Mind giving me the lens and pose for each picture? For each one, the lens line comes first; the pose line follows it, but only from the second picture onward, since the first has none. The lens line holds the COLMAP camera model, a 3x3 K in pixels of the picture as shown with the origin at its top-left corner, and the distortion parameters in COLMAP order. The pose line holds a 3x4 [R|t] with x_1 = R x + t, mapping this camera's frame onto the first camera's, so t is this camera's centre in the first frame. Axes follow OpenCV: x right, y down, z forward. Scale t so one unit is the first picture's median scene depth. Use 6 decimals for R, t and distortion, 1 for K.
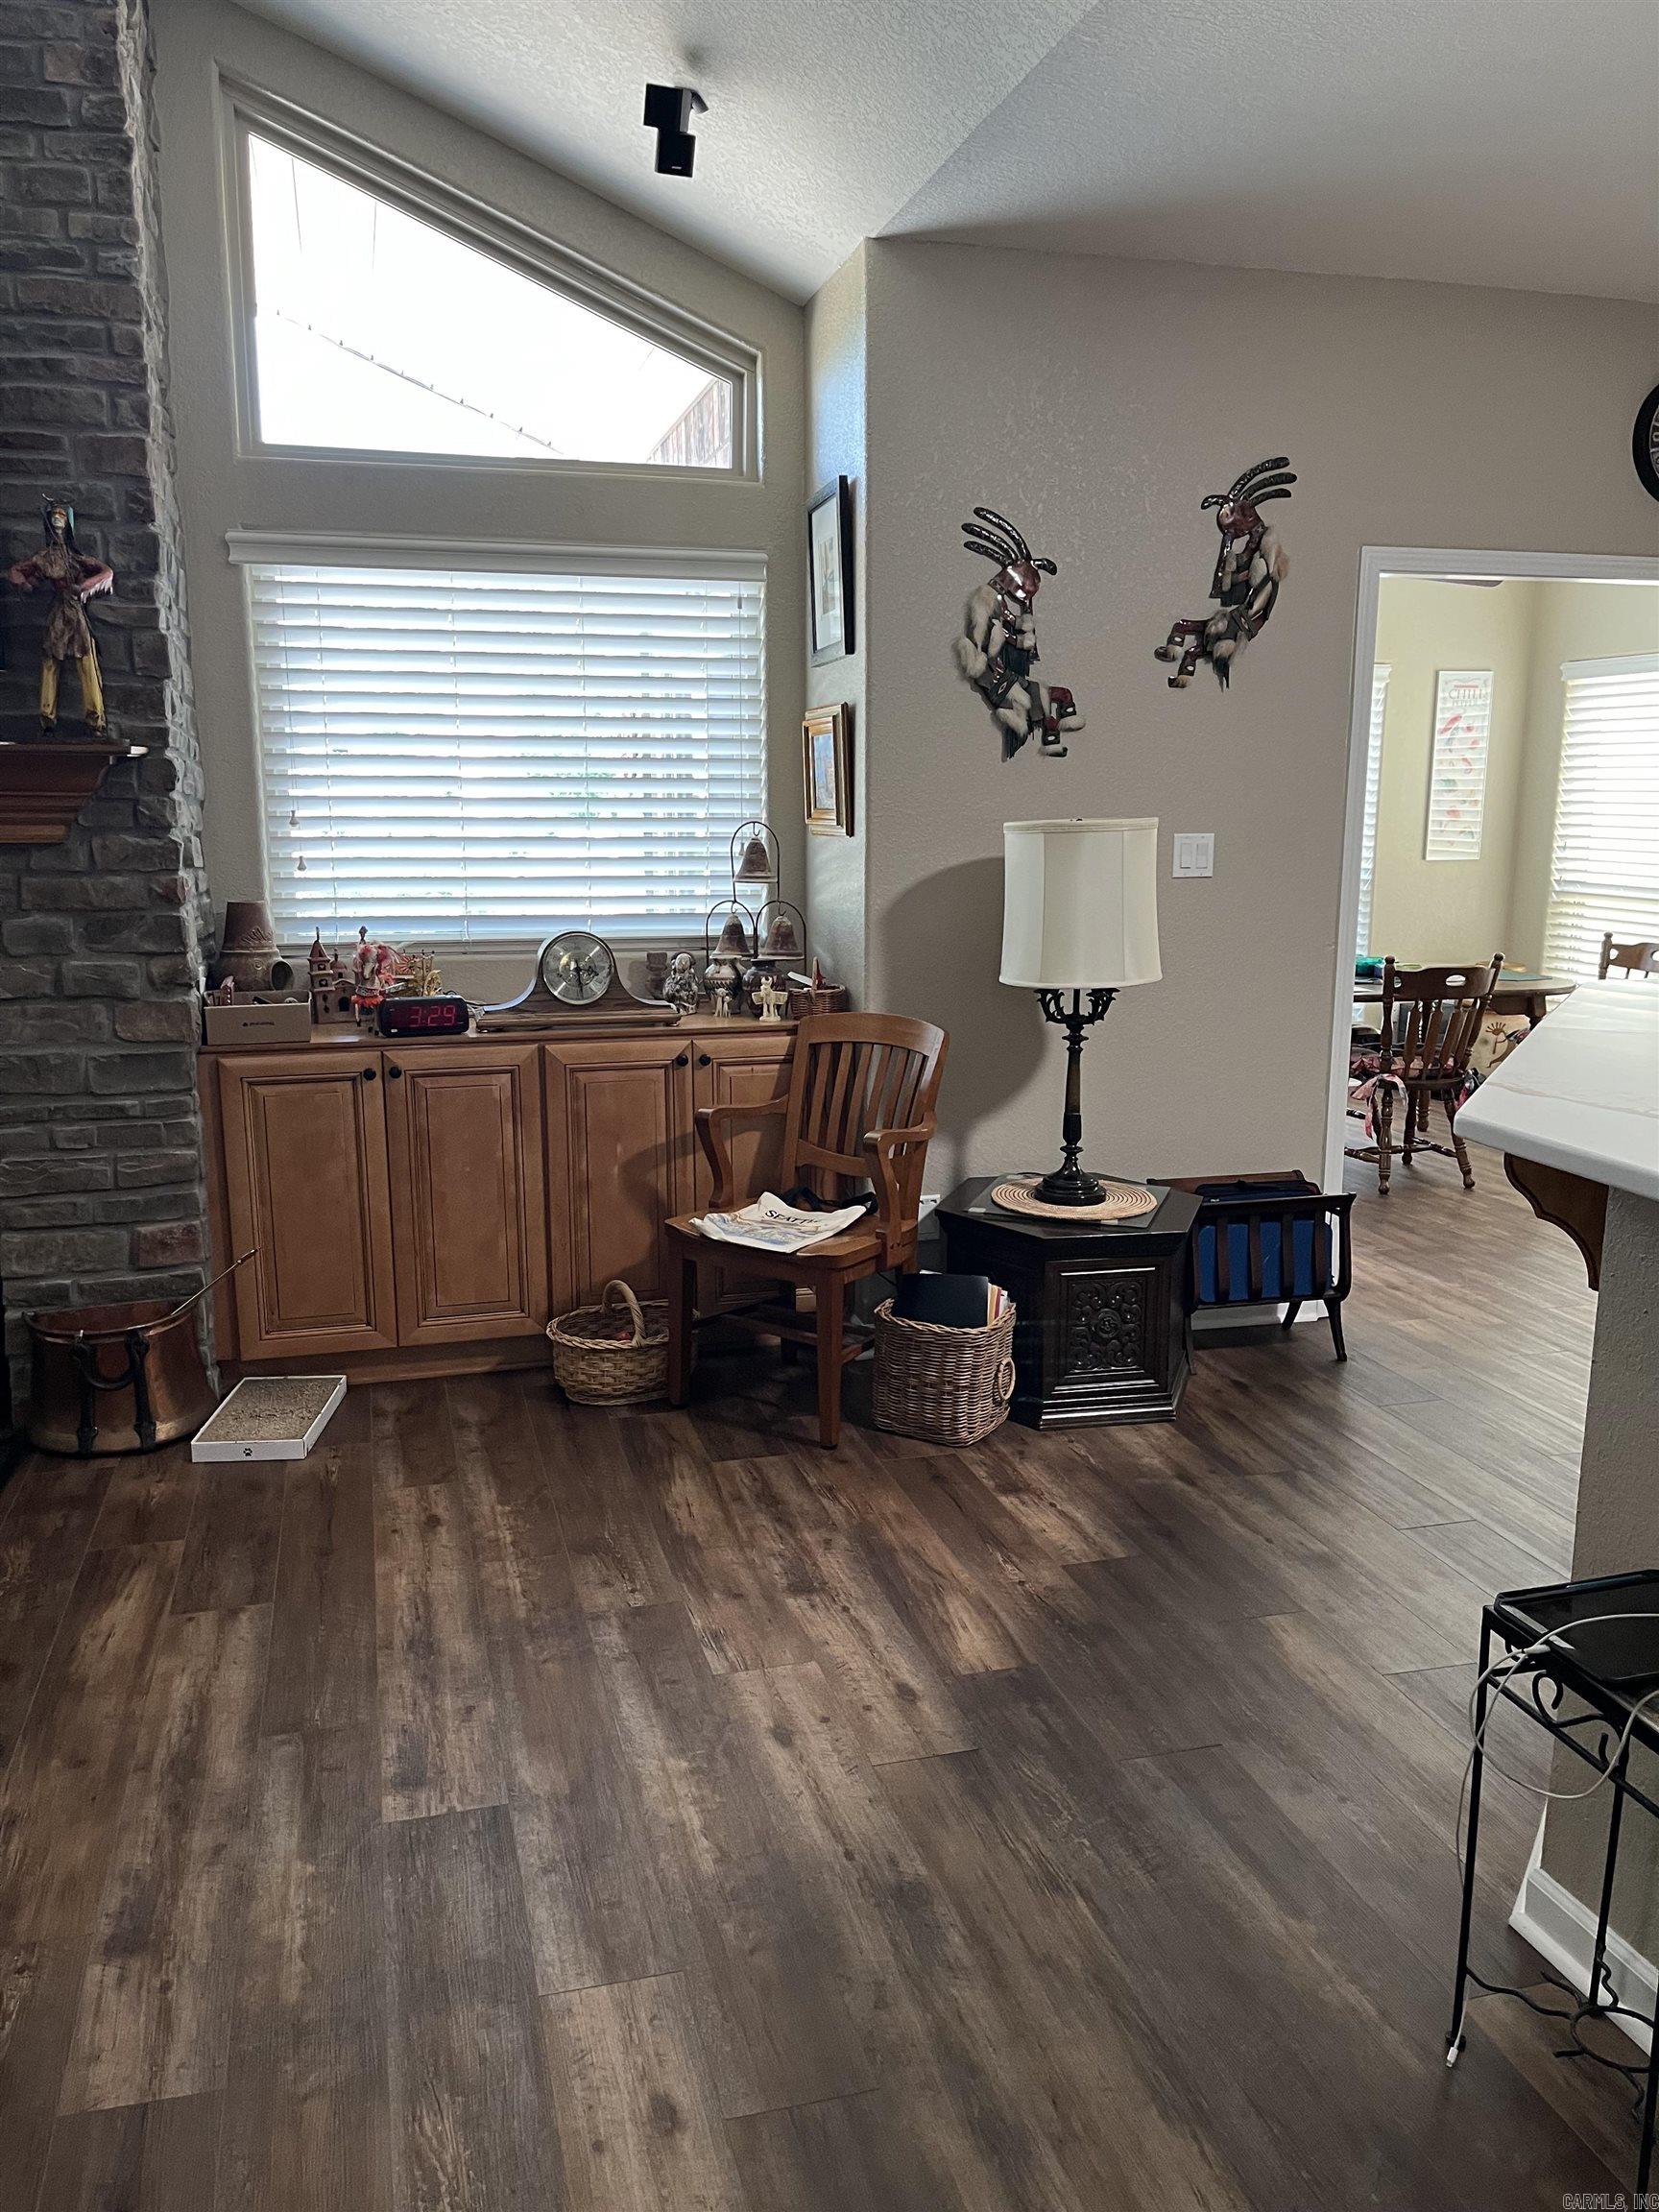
lens RADIAL K [[1661.7, 0, 819.2], [0, 1661.7, 1112.9], [0, 0, 1]] dist [0.075214, -0.106054]
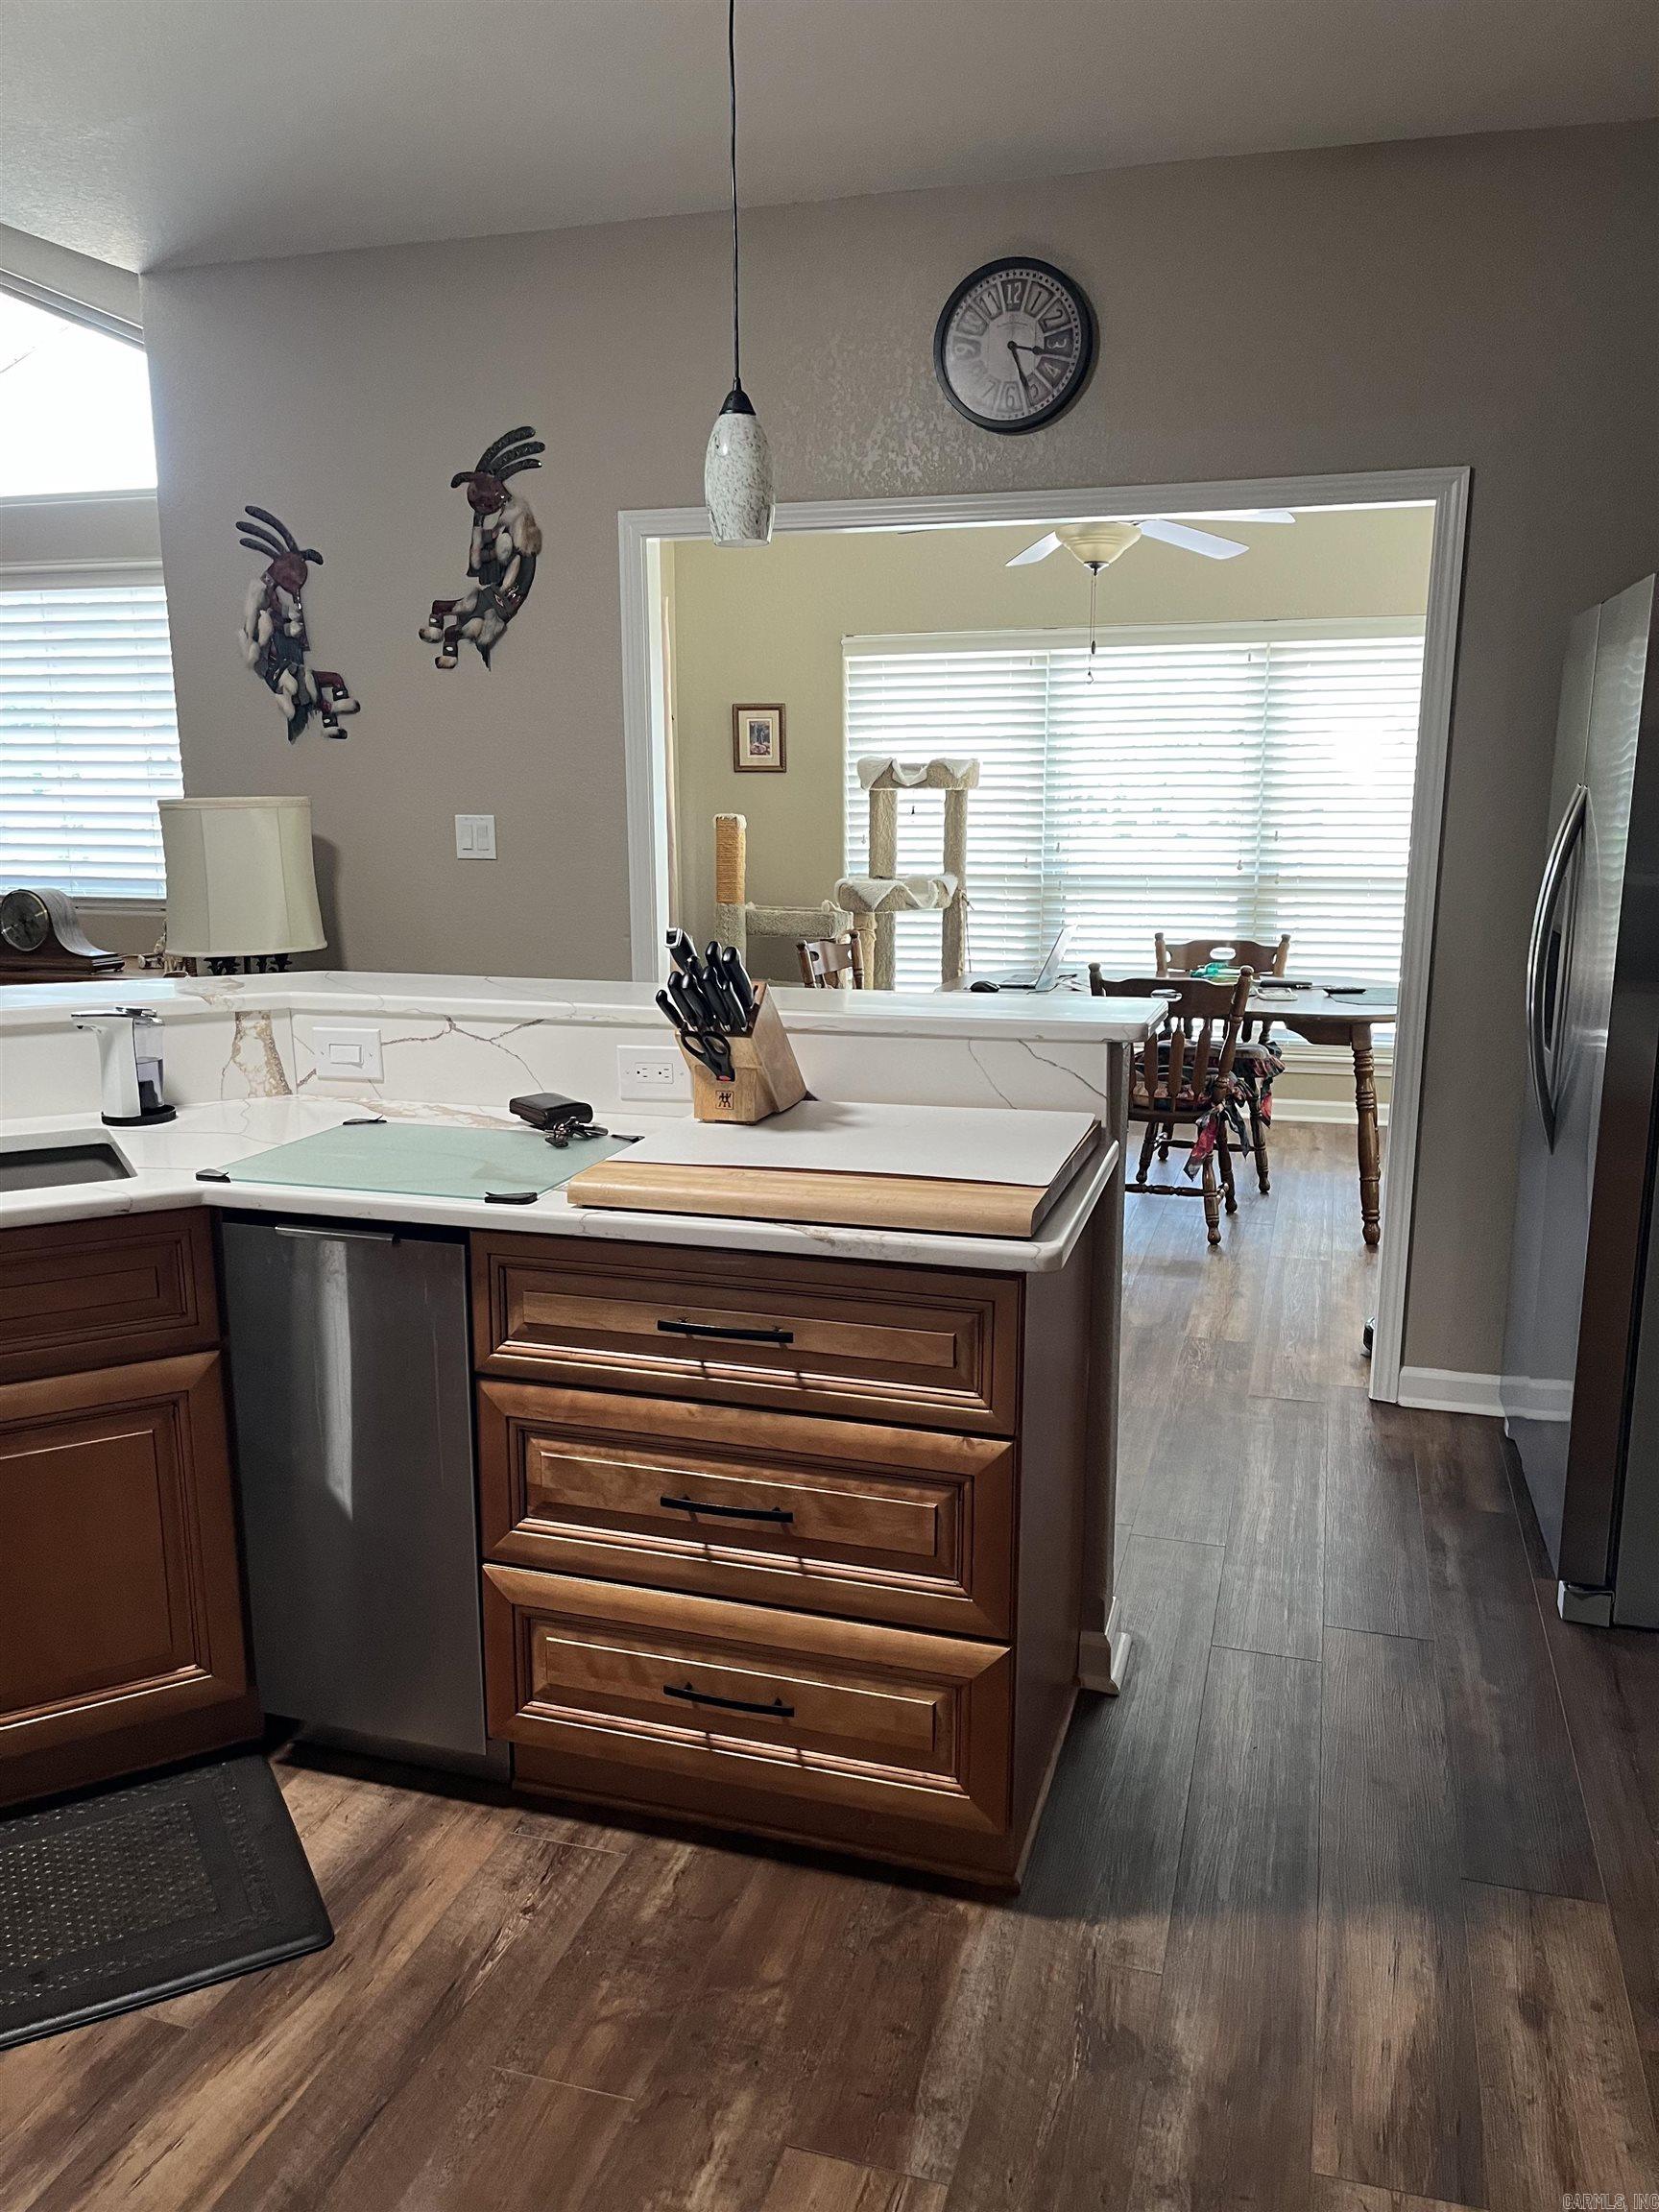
lens RADIAL K [[1661.7, 0, 827.0], [0, 1661.7, 1106.1], [0, 0, 1]] dist [0.075214, -0.106054]
pose [[0.845367, 0.097748, -0.525167, 1.074362], [-0.095277, 0.994942, 0.031817, -0.052228], [0.525621, 0.023140, 0.850404, 0.305839]]
